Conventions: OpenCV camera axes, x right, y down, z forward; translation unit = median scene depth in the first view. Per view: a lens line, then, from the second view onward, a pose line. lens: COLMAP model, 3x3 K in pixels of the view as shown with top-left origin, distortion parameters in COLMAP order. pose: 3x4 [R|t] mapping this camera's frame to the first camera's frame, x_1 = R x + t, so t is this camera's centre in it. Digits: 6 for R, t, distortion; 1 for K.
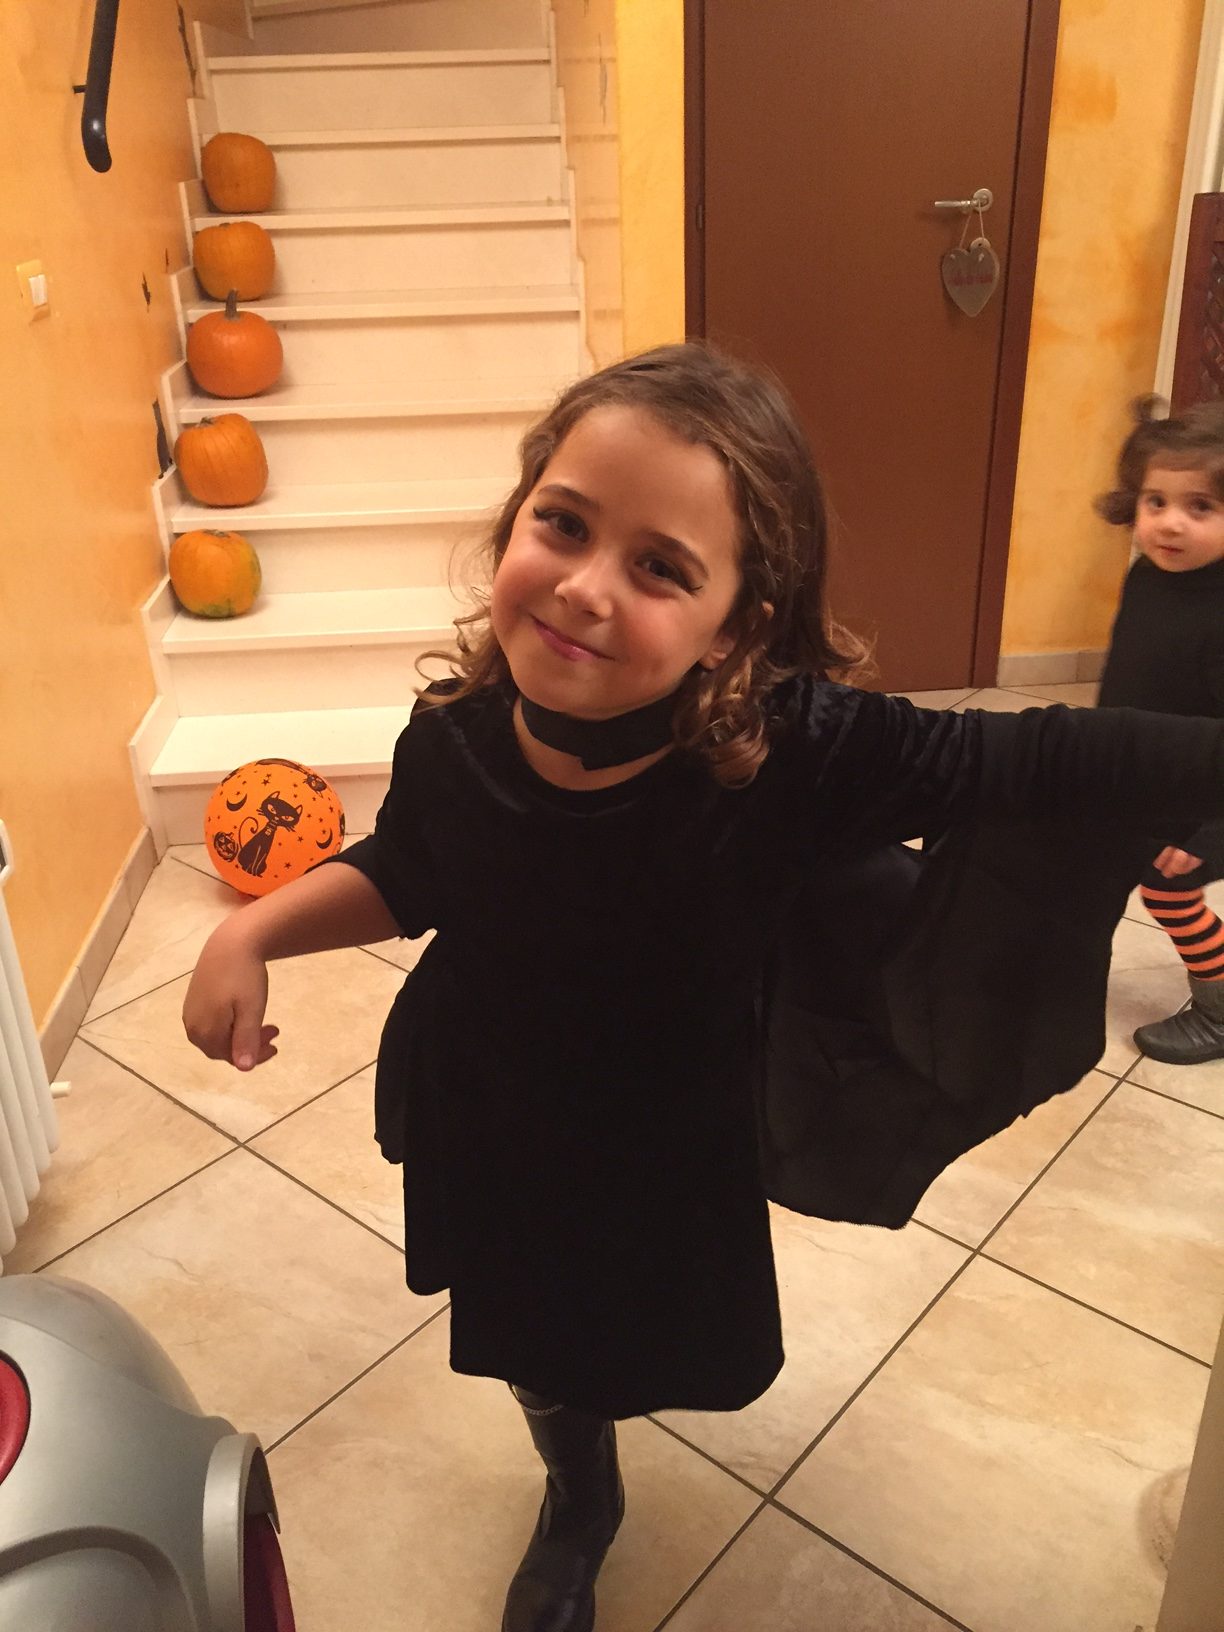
lens RADIAL K [[1412.5, 0, 615.9], [0, 1412.5, 823.8], [0, 0, 1]] dist [0.080326, -0.122911]
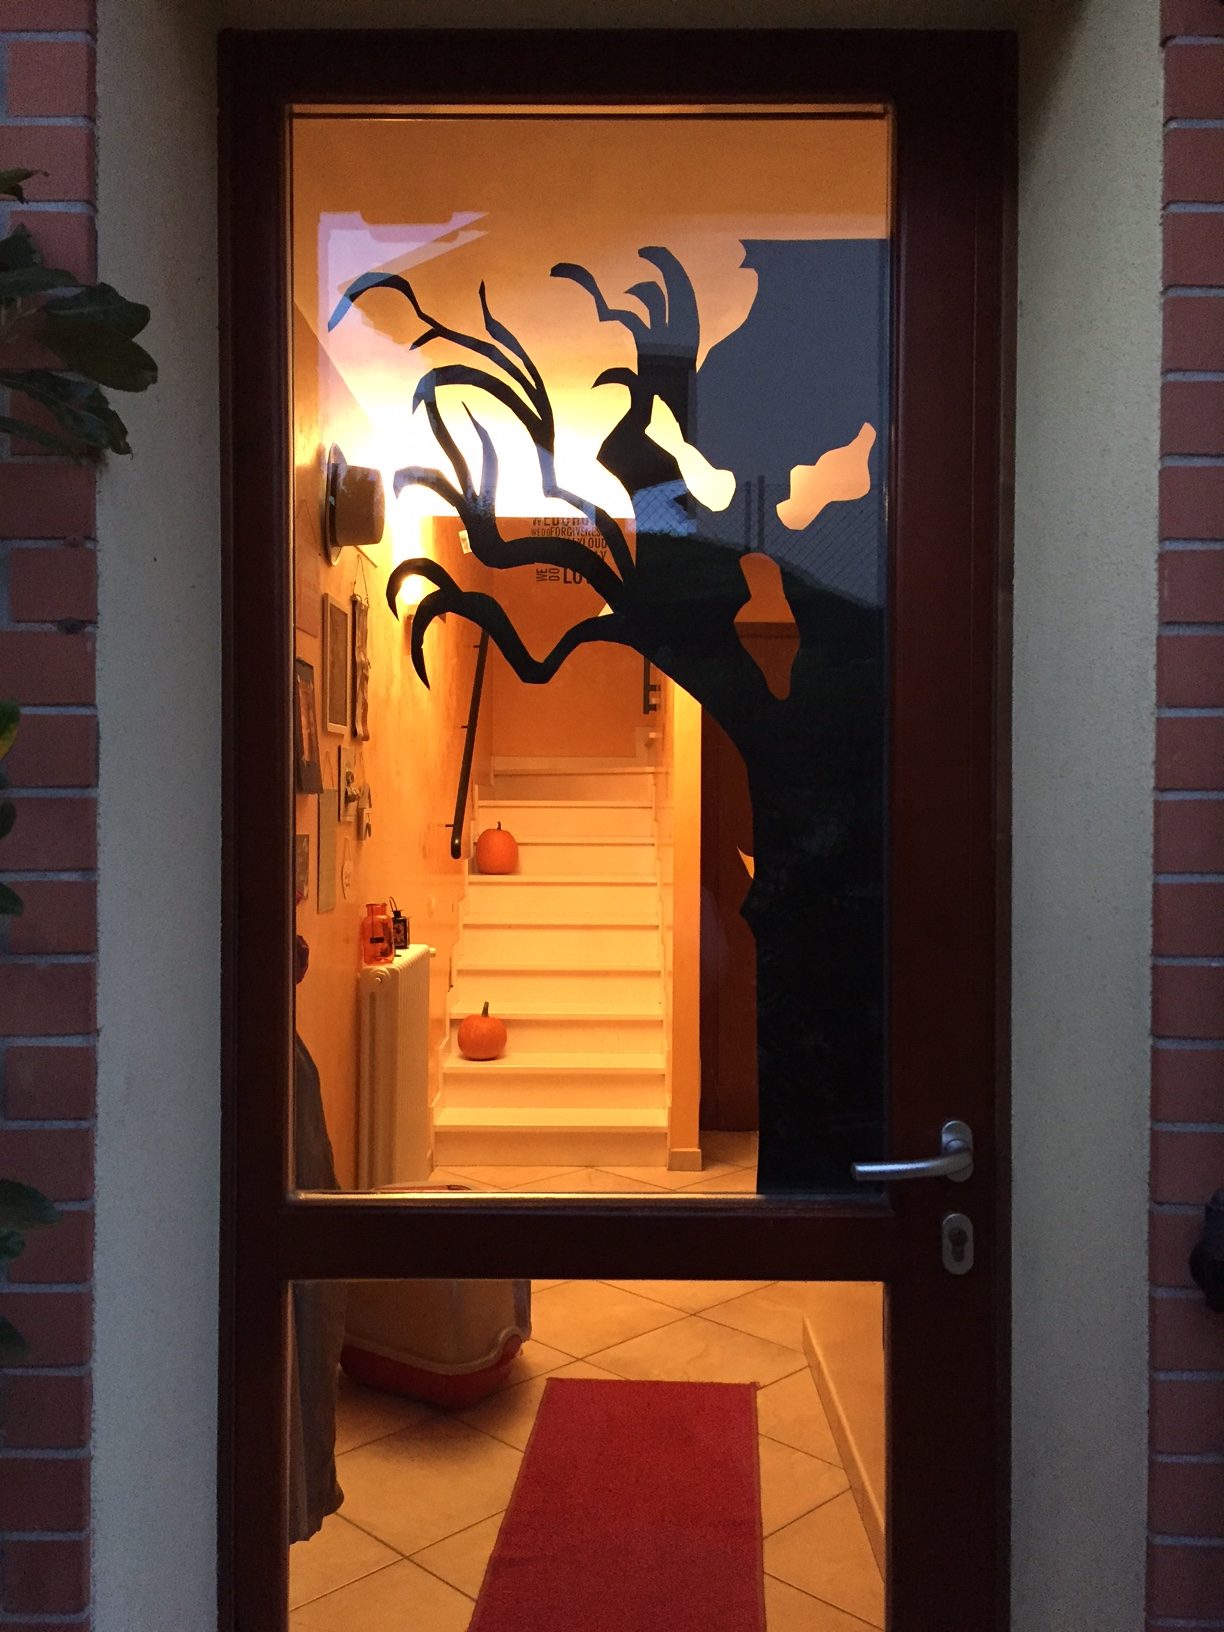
lens RADIAL K [[1412.5, 0, 615.9], [0, 1412.5, 823.8], [0, 0, 1]] dist [0.080326, -0.122911]
pose [[0.996550, 0.034391, -0.075539, 0.056952], [-0.063140, 0.904852, -0.421019, 0.334652], [0.053873, 0.424336, 0.903901, -0.816258]]
